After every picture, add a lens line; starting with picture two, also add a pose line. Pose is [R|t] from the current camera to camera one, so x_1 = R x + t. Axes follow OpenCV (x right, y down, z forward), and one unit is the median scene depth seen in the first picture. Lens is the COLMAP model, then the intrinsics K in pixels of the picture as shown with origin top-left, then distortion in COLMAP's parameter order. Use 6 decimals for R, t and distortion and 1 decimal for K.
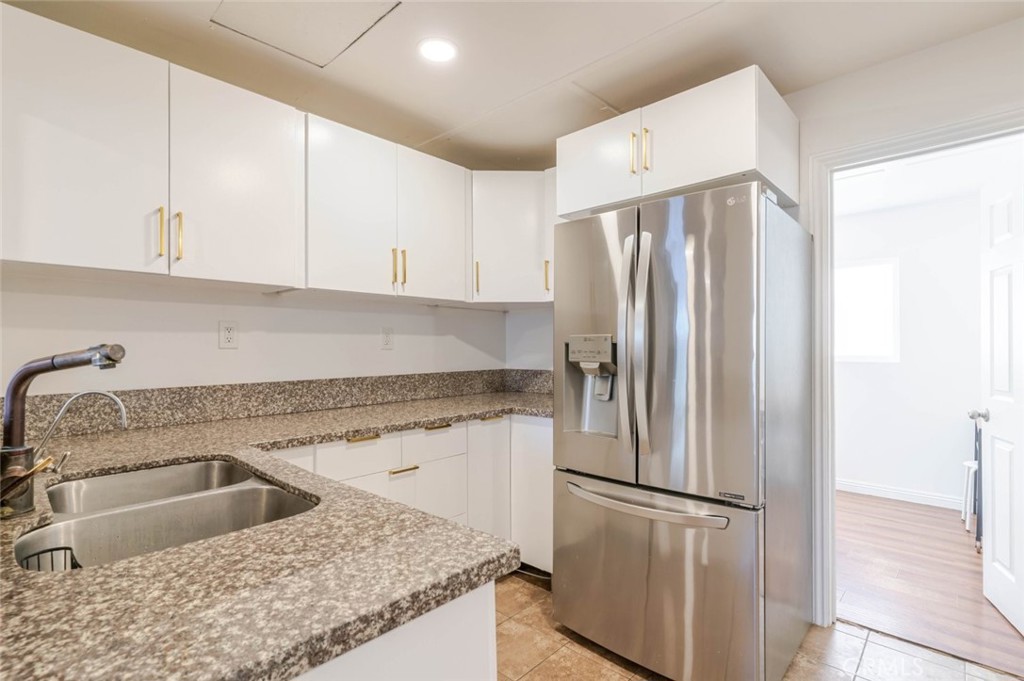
lens RADIAL K [[491.0, 0, 510.1], [0, 491.0, 345.0], [0, 0, 1]] dist [-0.008726, 0.002889]
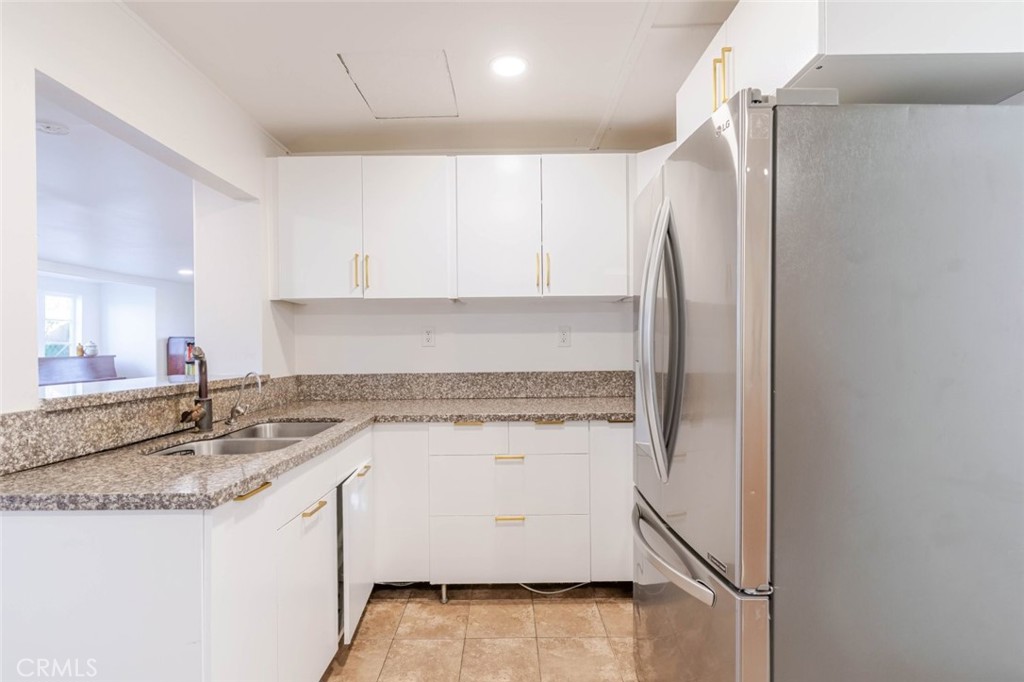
lens RADIAL K [[491.0, 0, 508.5], [0, 491.0, 344.9], [0, 0, 1]] dist [-0.008726, 0.002889]
pose [[0.678859, -0.002543, -0.734264, 0.577331], [0.009276, 0.999944, 0.005113, -0.002247], [0.734210, -0.010282, 0.678845, 0.249182]]
